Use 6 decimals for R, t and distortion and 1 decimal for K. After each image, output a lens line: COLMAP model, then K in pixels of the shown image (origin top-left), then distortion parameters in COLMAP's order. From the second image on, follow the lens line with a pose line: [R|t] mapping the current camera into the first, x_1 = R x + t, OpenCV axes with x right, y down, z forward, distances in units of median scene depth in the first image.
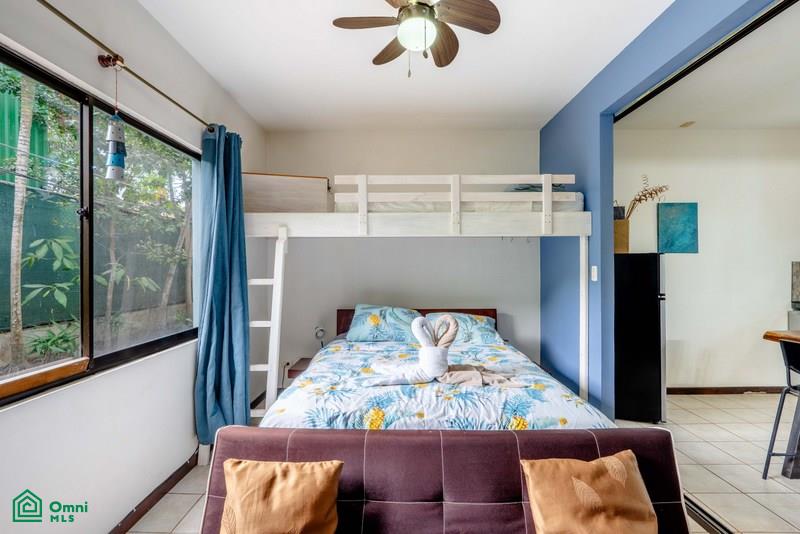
lens RADIAL K [[368.9, 0, 403.3], [0, 368.9, 263.7], [0, 0, 1]] dist [-0.001653, 0.000407]
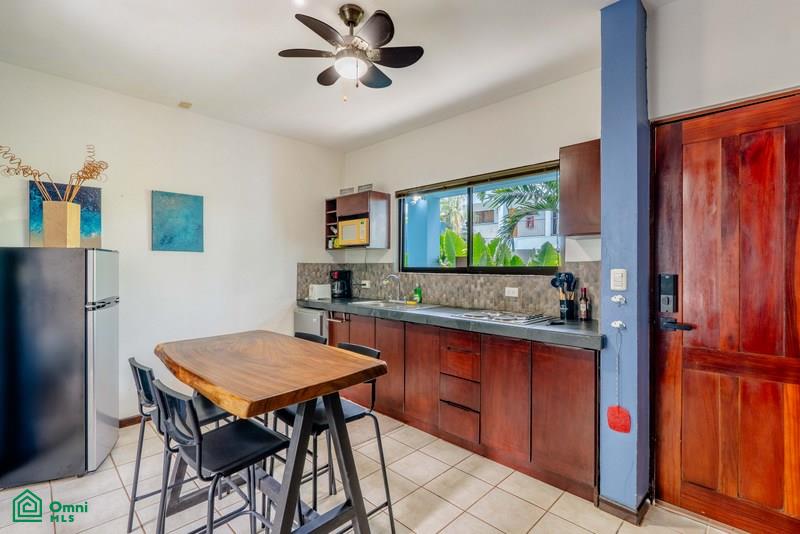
lens RADIAL K [[368.9, 0, 391.3], [0, 368.9, 265.9], [0, 0, 1]] dist [-0.001653, 0.000407]
pose [[0.719651, 0.006525, 0.694305, 0.683681], [-0.008462, 0.999964, -0.000626, 0.002778], [-0.694284, -0.005424, 0.719681, 0.030401]]
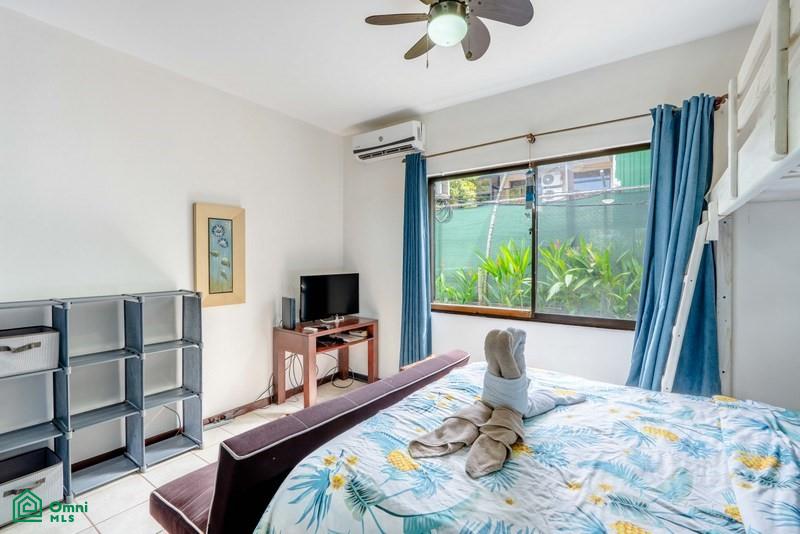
lens RADIAL K [[368.9, 0, 397.4], [0, 368.9, 266.8], [0, 0, 1]] dist [-0.001653, 0.000407]
pose [[-0.591804, 0.016003, -0.805923, 0.587181], [0.004668, 0.999854, 0.016426, 0.005224], [0.806068, 0.005959, -0.591793, 0.929180]]
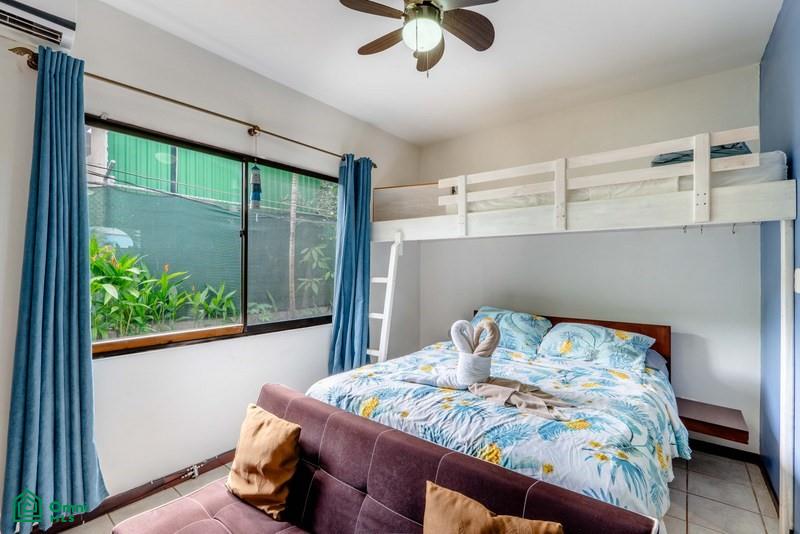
lens RADIAL K [[368.9, 0, 400.0], [0, 368.9, 266.0], [0, 0, 1]] dist [-0.001653, 0.000407]
pose [[0.781053, 0.002519, -0.624460, 0.384057], [-0.000793, 0.999995, 0.003041, 0.000501], [0.624464, -0.001880, 0.781051, 0.115709]]
